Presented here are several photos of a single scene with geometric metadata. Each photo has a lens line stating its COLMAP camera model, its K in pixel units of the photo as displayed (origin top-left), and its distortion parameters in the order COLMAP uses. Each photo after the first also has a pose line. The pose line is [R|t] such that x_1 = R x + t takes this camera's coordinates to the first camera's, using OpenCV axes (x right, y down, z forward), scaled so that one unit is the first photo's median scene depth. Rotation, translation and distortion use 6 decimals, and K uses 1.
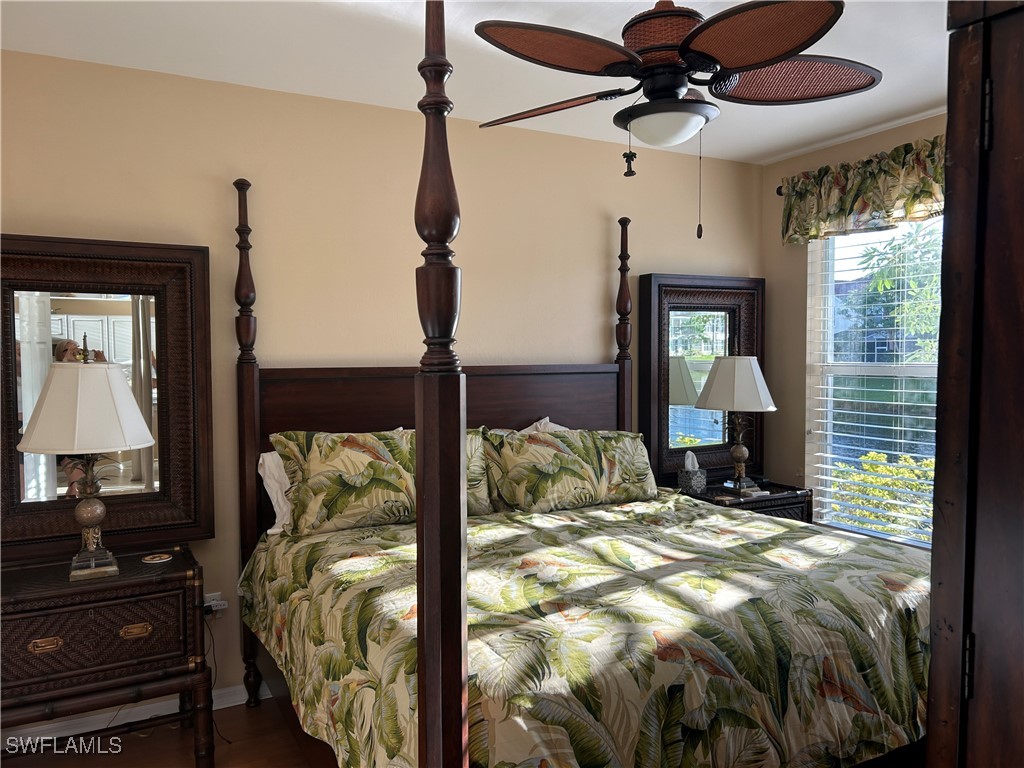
lens RADIAL K [[769.7, 0, 511.5], [0, 769.7, 383.2], [0, 0, 1]] dist [0.050601, -0.055107]
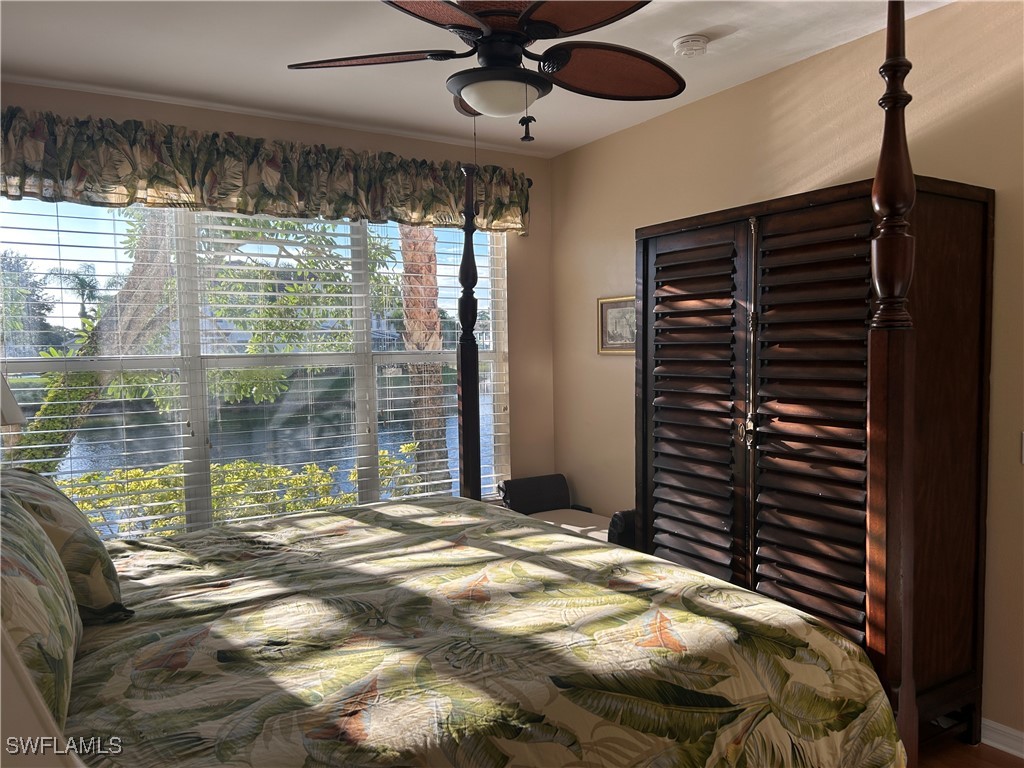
lens RADIAL K [[769.7, 0, 512.9], [0, 769.7, 386.5], [0, 0, 1]] dist [0.050601, -0.055107]
pose [[-0.047479, -0.050098, 0.997615, -0.789907], [0.061199, 0.996719, 0.052966, -0.016135], [-0.996996, 0.063567, -0.044257, 1.032770]]
